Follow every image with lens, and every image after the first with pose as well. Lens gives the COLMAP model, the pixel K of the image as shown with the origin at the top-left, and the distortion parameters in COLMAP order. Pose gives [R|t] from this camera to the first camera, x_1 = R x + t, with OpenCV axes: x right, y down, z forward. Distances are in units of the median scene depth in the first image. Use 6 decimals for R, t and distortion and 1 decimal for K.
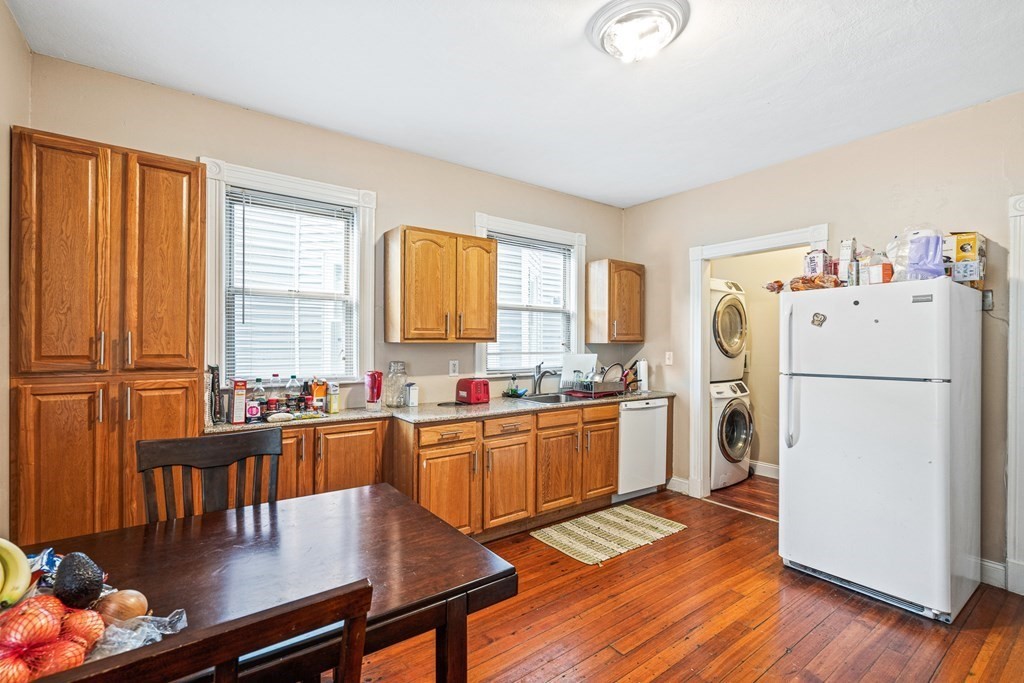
lens RADIAL K [[466.6, 0, 514.0], [0, 466.6, 341.8], [0, 0, 1]] dist [0.001243, 0.000873]
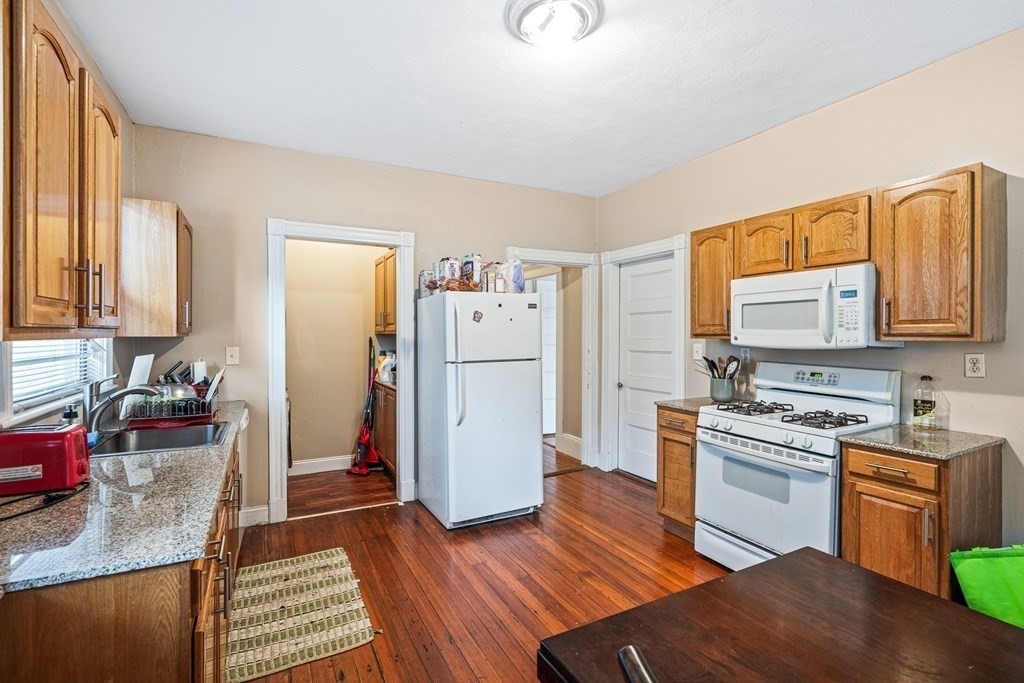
lens RADIAL K [[466.6, 0, 506.9], [0, 466.6, 339.3], [0, 0, 1]] dist [0.001243, 0.000873]
pose [[0.157766, -0.012613, 0.987396, -0.464863], [-0.002029, 0.999912, 0.013097, -0.003189], [-0.987474, -0.004069, 0.157727, 0.605782]]
